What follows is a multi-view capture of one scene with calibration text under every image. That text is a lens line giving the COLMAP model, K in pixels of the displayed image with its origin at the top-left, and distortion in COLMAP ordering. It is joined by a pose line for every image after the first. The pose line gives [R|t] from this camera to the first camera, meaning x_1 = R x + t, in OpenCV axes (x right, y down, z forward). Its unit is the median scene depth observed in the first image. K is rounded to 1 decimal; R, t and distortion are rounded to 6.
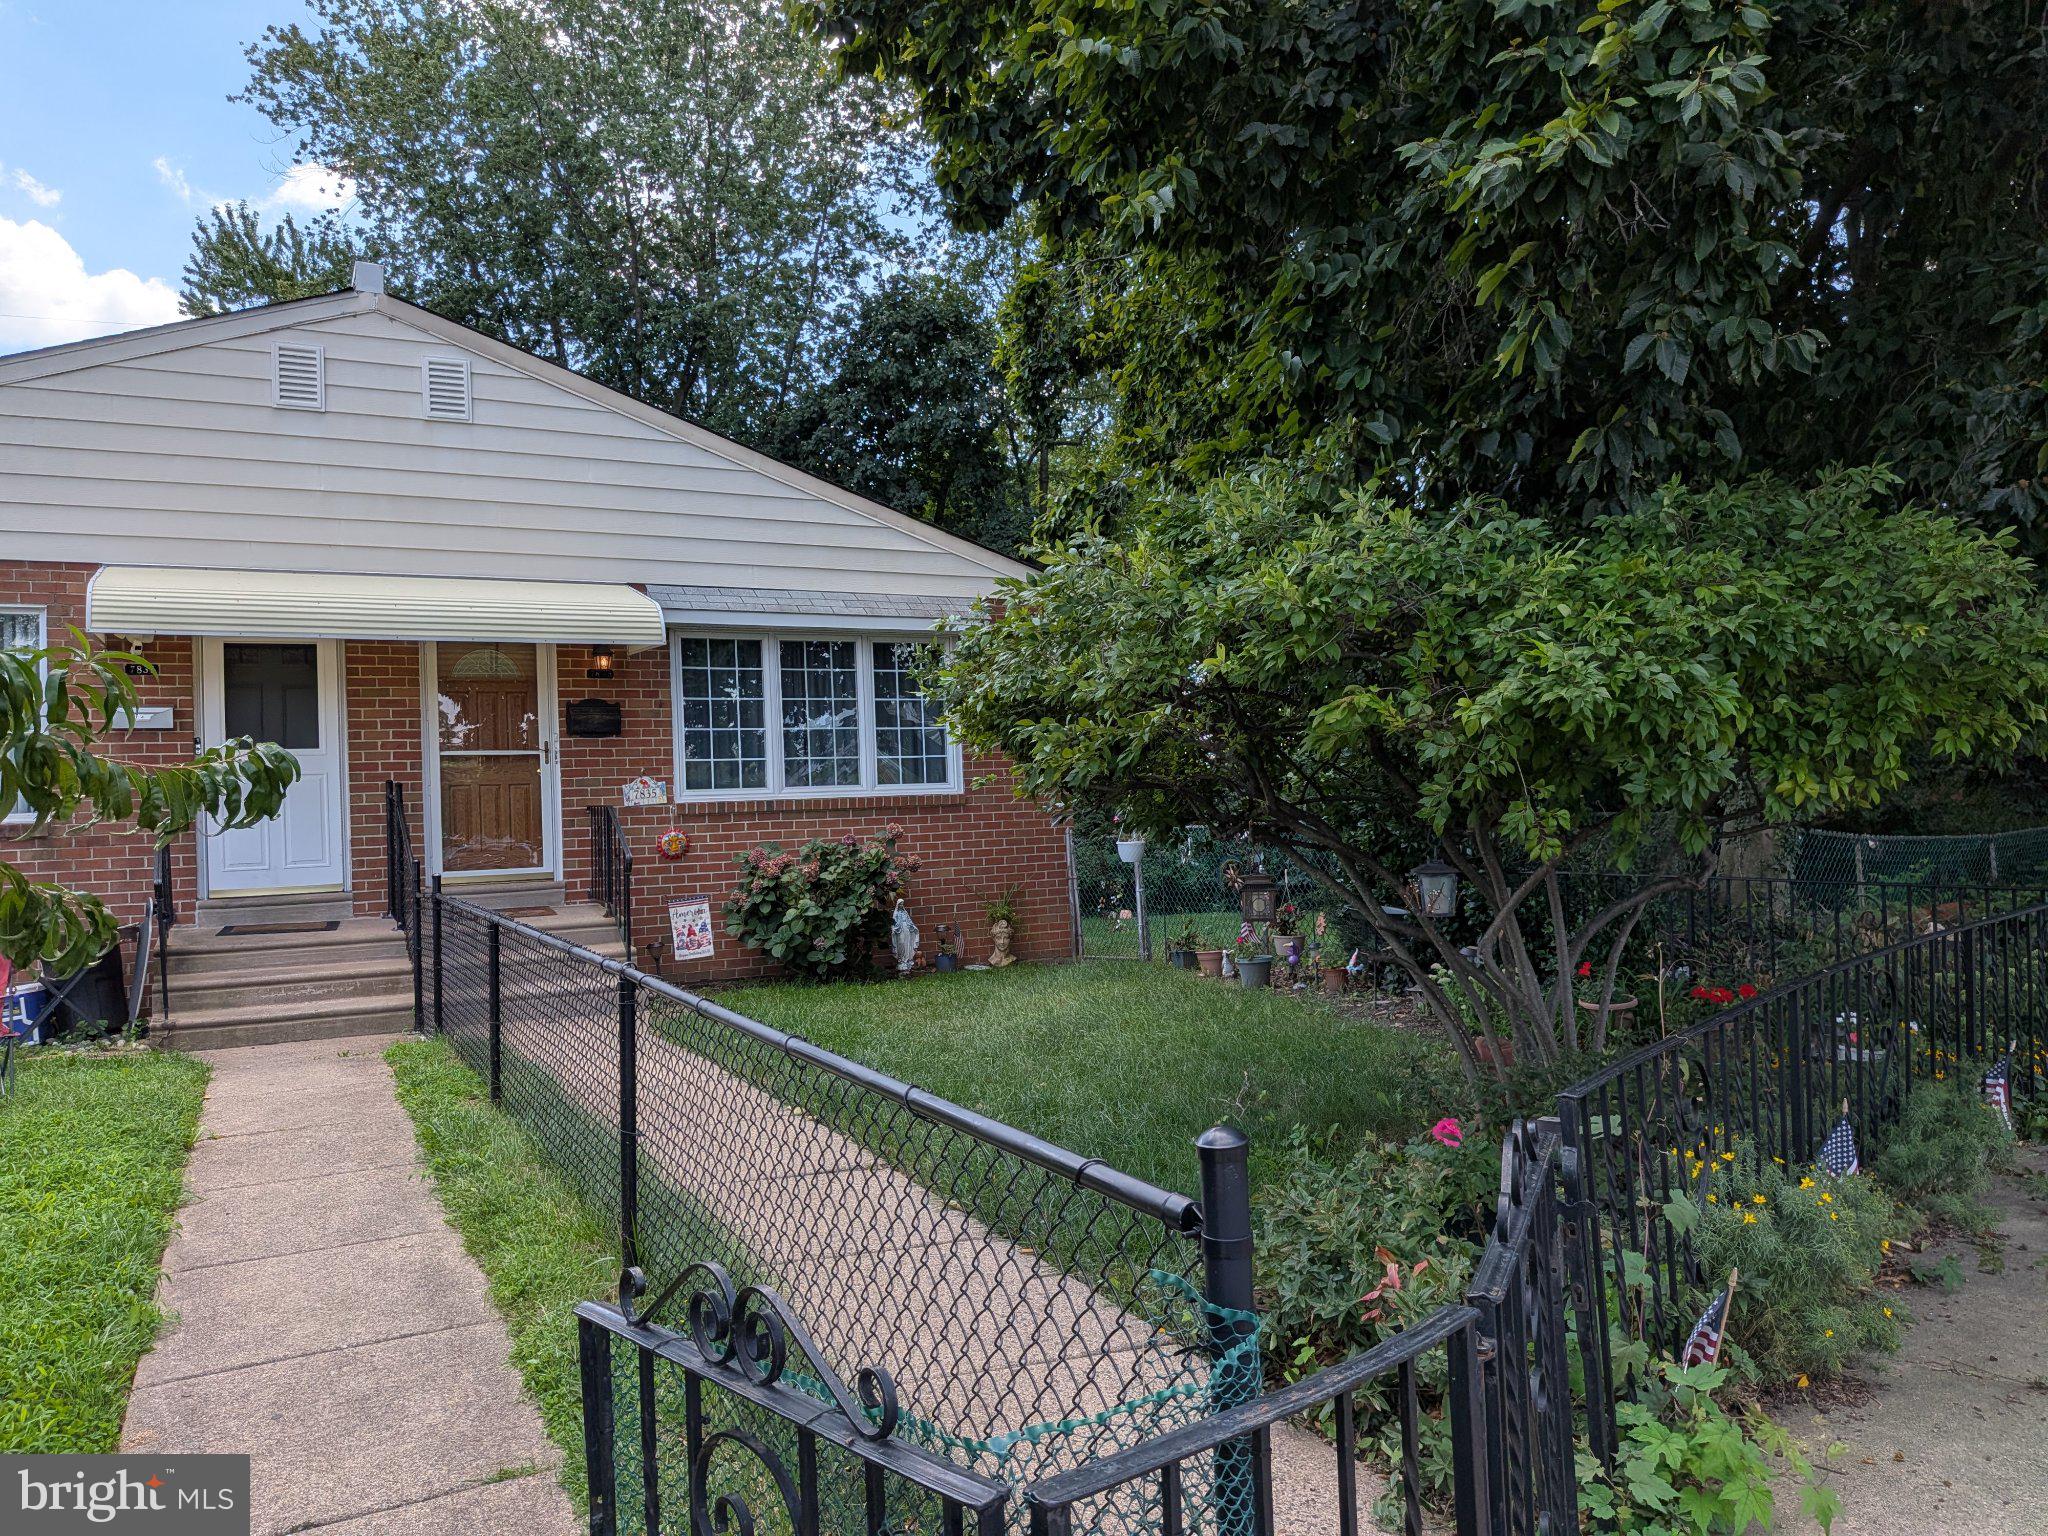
lens RADIAL K [[1437.4, 0, 1025.5], [0, 1437.4, 770.8], [0, 0, 1]] dist [-0.004275, -0.003784]
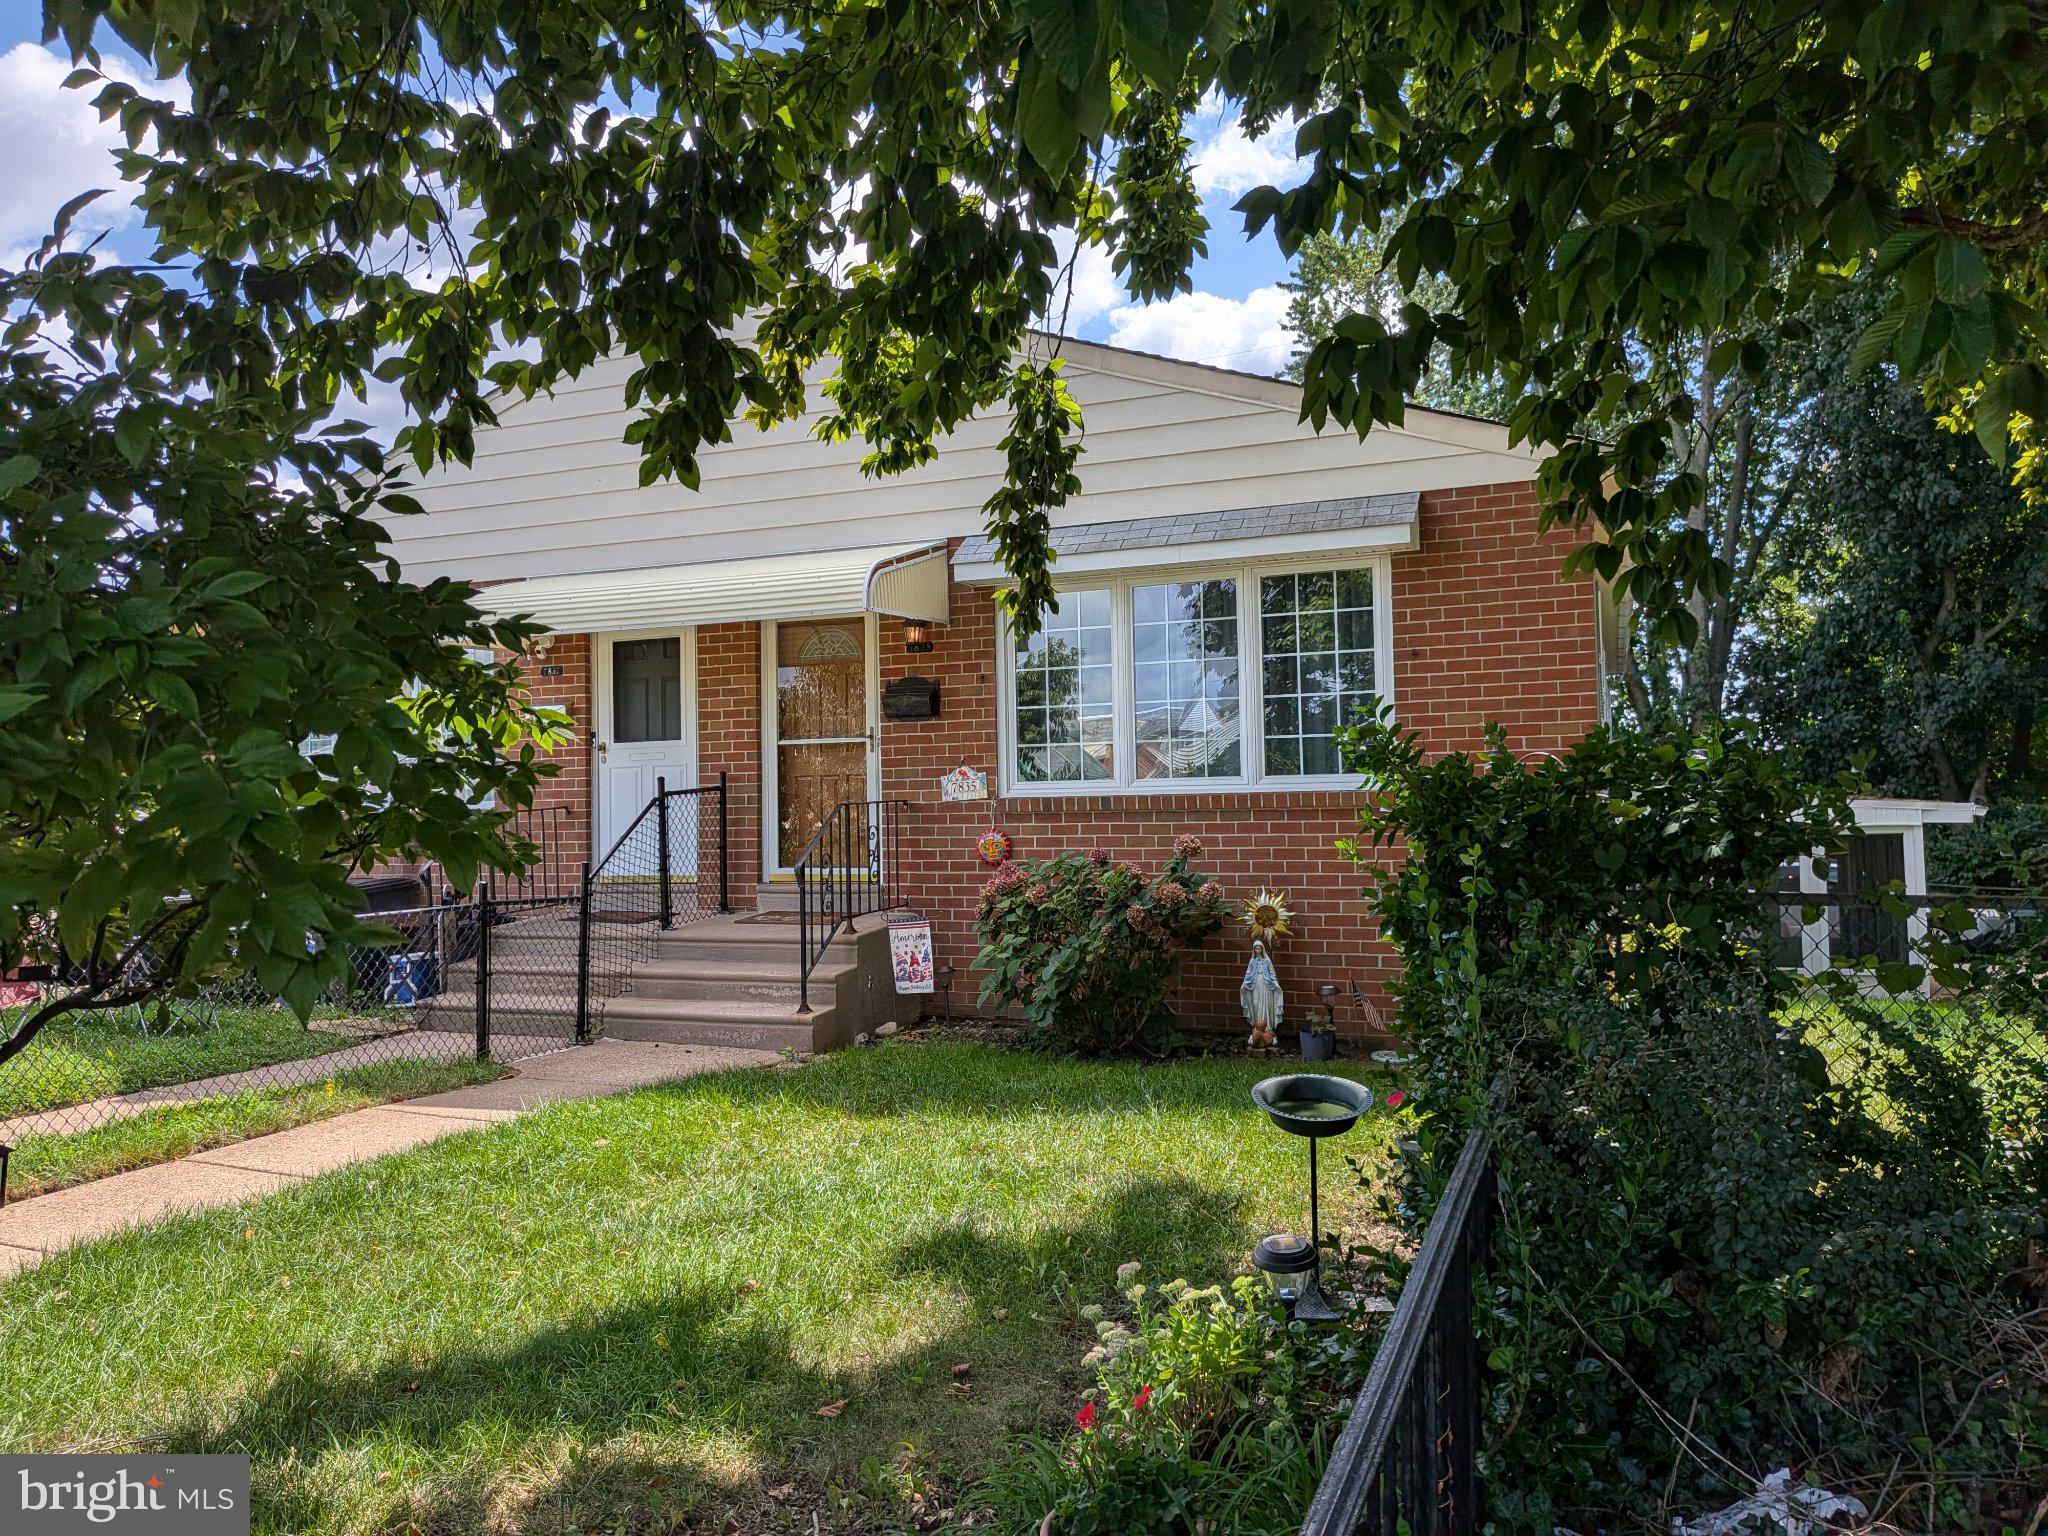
lens RADIAL K [[1437.4, 0, 1024.3], [0, 1437.4, 756.4], [0, 0, 1]] dist [-0.004275, -0.003784]
pose [[0.644581, -0.003423, -0.764528, 0.397036], [0.014739, 0.999860, 0.007950, -0.007895], [0.764394, -0.016393, 0.644541, 0.488775]]
